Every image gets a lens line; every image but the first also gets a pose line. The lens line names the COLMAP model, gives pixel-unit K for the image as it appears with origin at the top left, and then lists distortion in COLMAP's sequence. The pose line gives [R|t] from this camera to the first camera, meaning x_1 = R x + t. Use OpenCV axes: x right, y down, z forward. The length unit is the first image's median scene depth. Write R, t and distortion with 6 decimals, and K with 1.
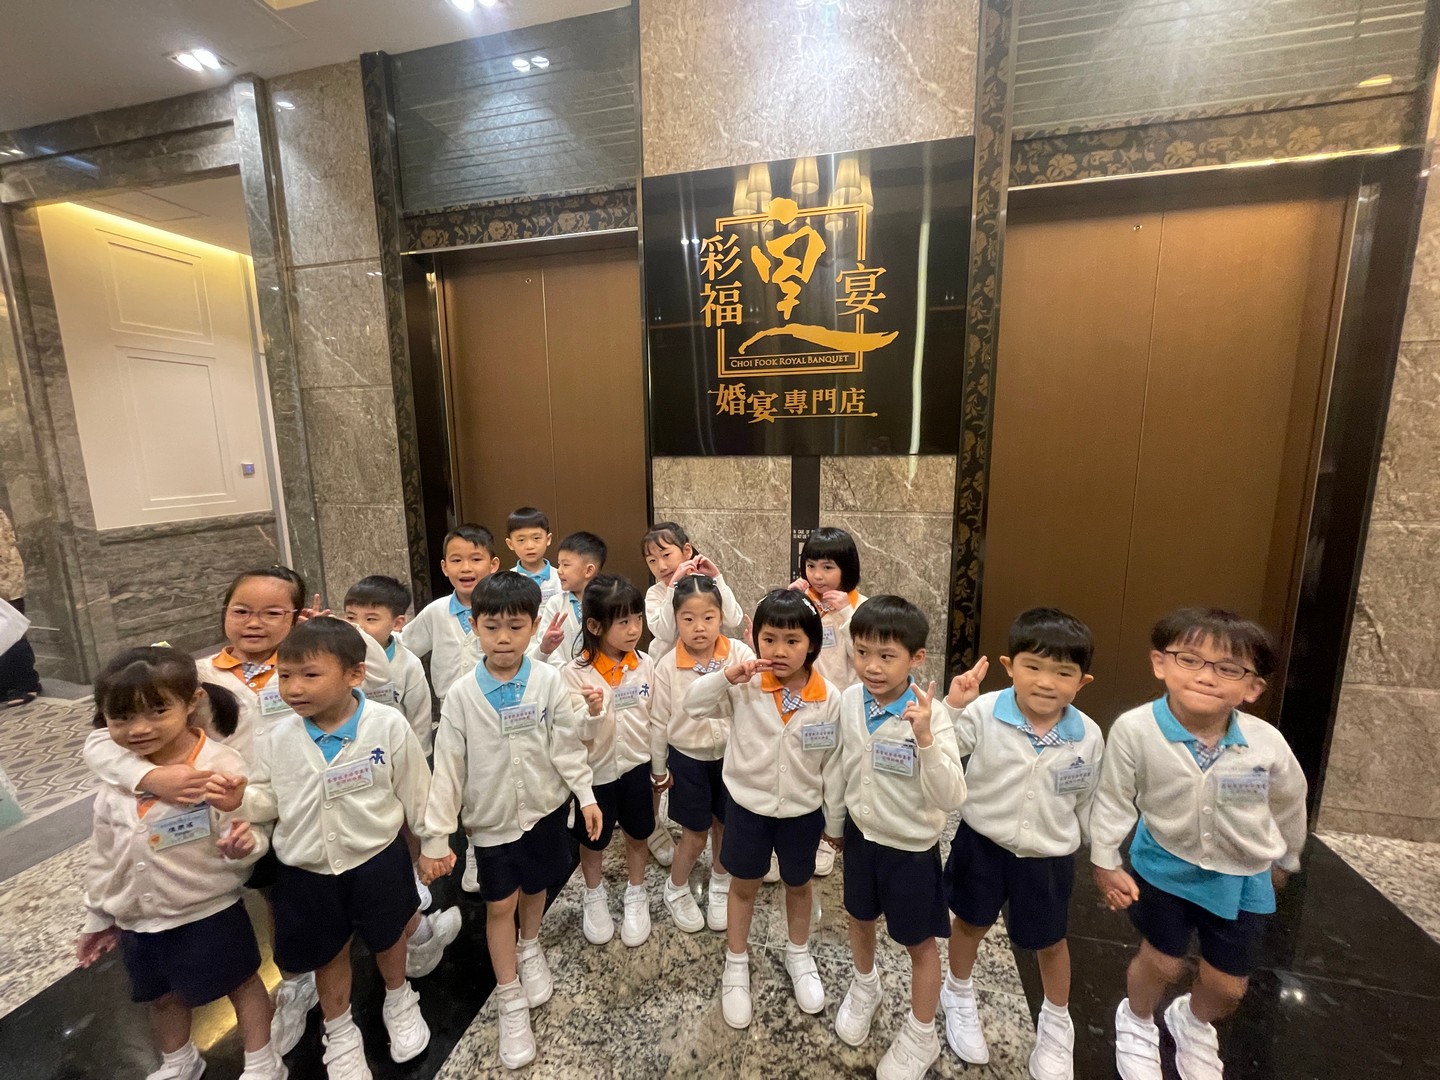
lens RADIAL K [[584.8, 0, 720.1], [0, 584.8, 552.0], [0, 0, 1]] dist [-0.006232, 0.000465]
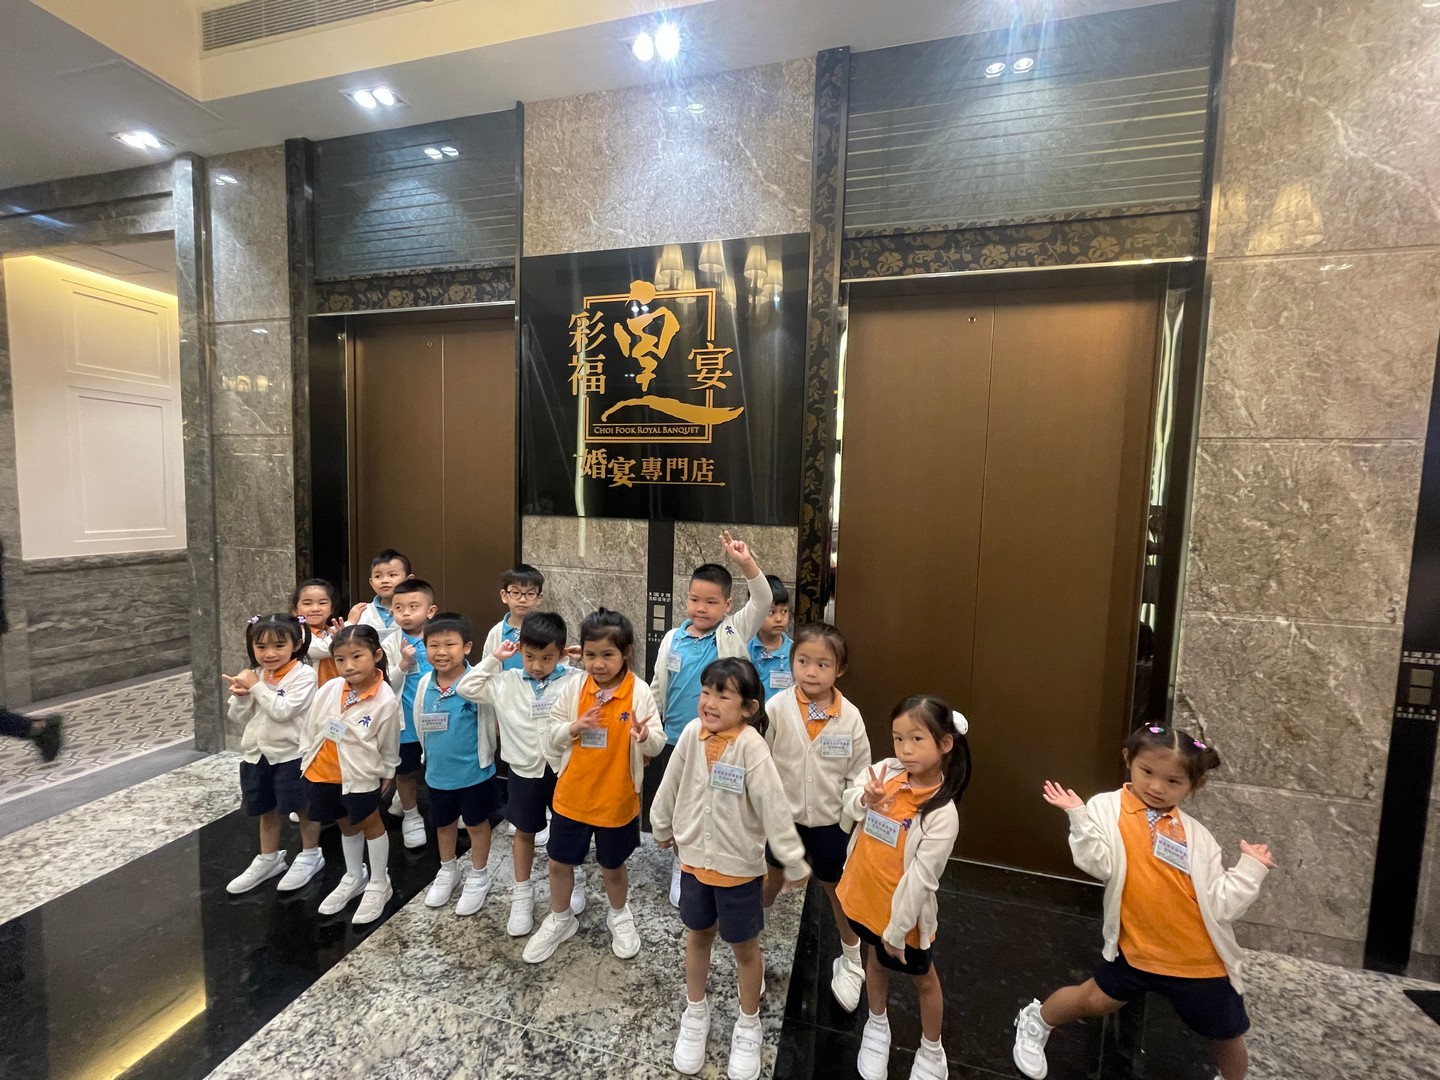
lens RADIAL K [[584.8, 0, 720.1], [0, 584.8, 552.0], [0, 0, 1]] dist [-0.006232, 0.000465]
pose [[0.998942, 0.043872, -0.013755, 0.260674], [-0.044927, 0.994997, -0.089239, -0.022411], [0.009771, 0.089762, 0.995915, -0.015513]]
